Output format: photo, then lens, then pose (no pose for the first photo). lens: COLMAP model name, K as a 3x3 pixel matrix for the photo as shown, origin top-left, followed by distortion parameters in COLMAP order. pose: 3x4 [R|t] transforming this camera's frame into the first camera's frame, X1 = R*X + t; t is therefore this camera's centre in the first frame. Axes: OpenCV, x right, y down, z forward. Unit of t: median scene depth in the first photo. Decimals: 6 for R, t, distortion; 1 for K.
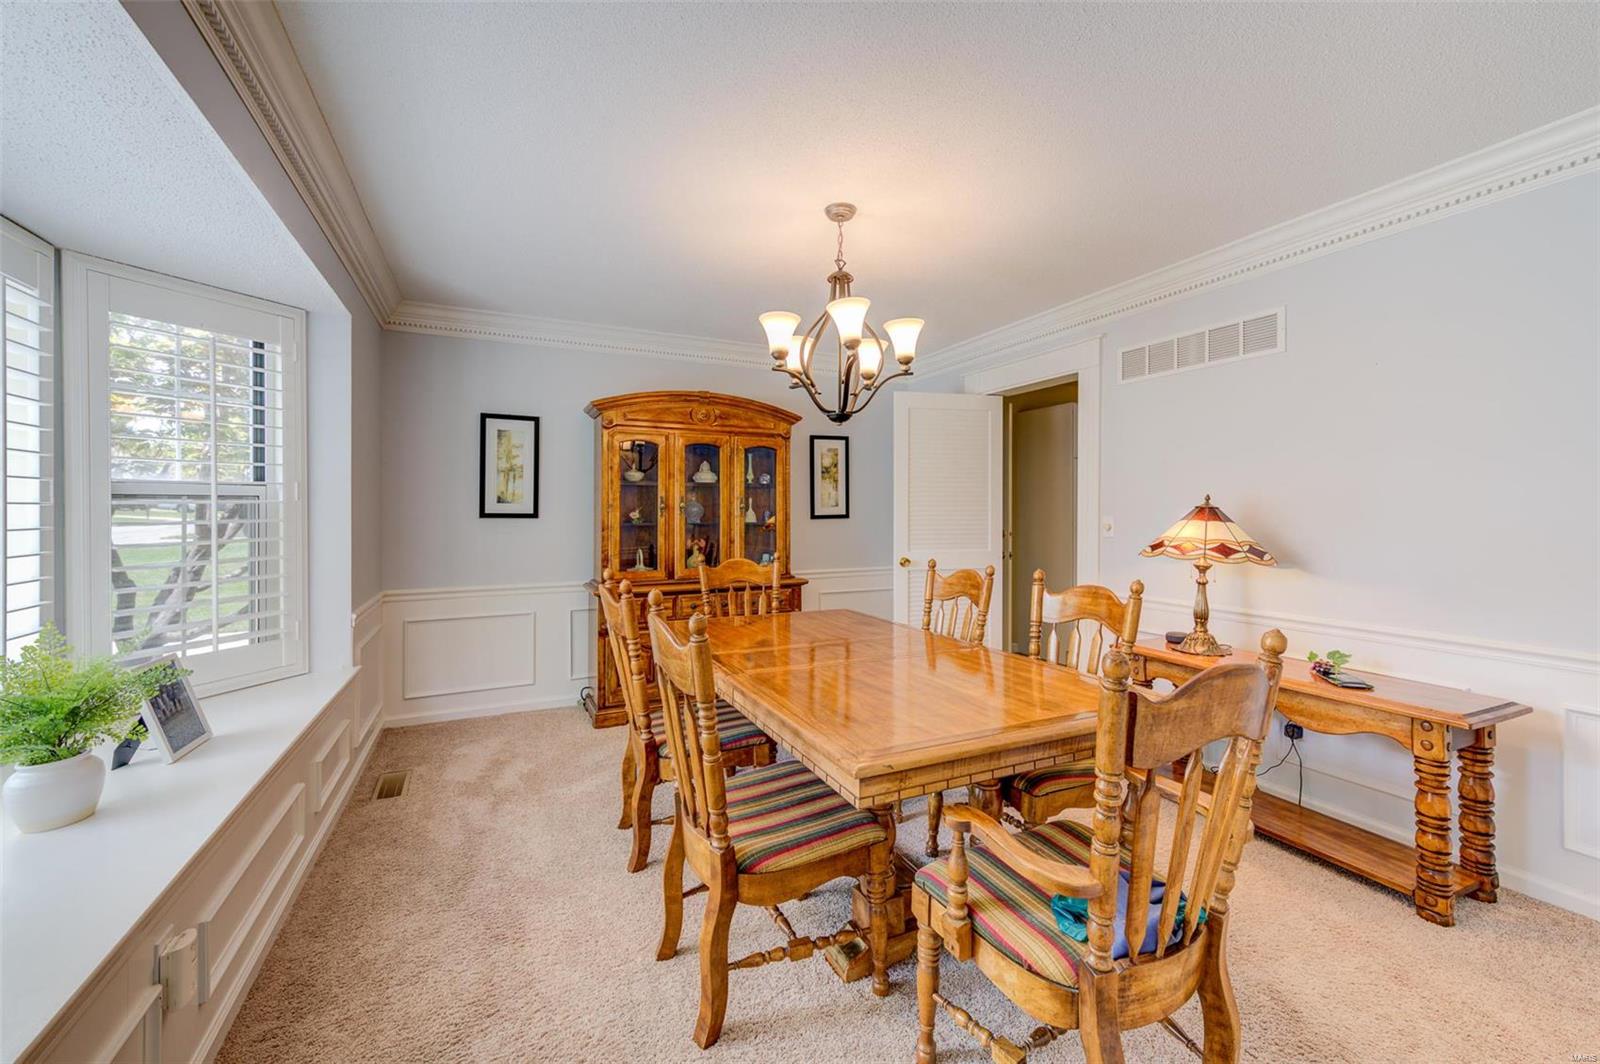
lens RADIAL K [[653.8, 0, 796.5], [0, 653.8, 504.3], [0, 0, 1]] dist [-0.015964, -0.000006]
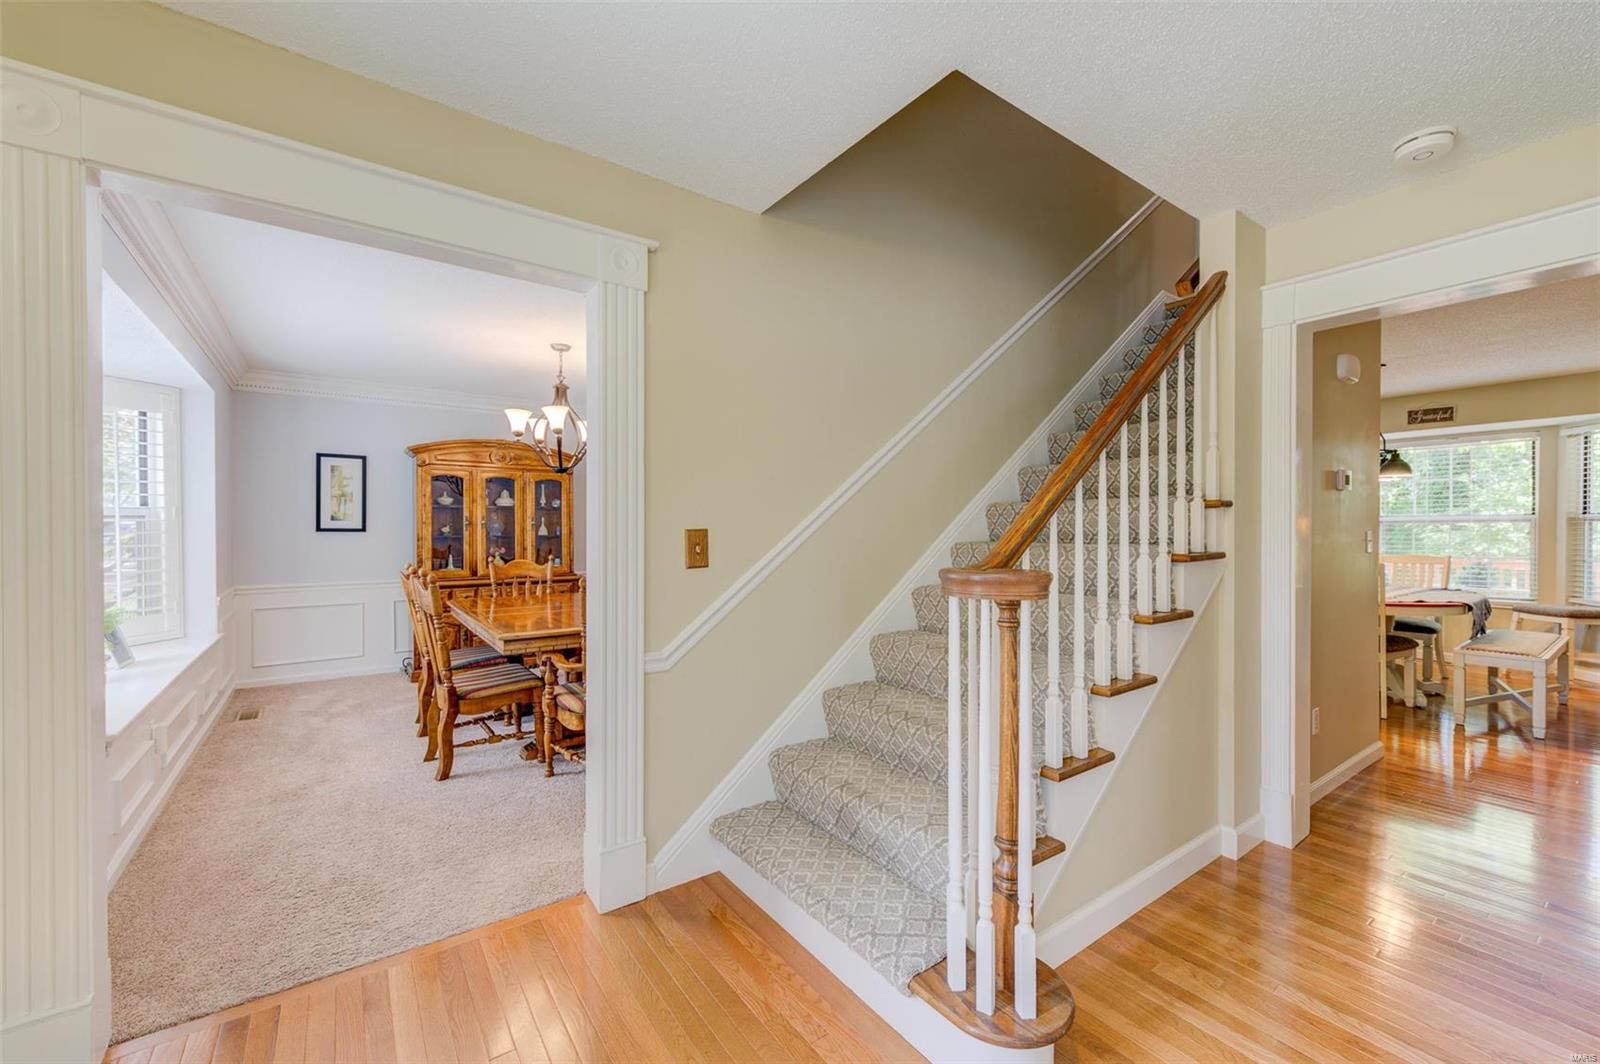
lens RADIAL K [[636.4, 0, 800.0], [0, 636.4, 532.0], [0, 0, 1]] dist [0.001513, 0.000233]
pose [[0.980356, -0.000860, 0.197233, 0.225140], [-0.002806, 0.999828, 0.018307, -0.005066], [-0.197215, -0.018501, 0.980186, -0.468702]]
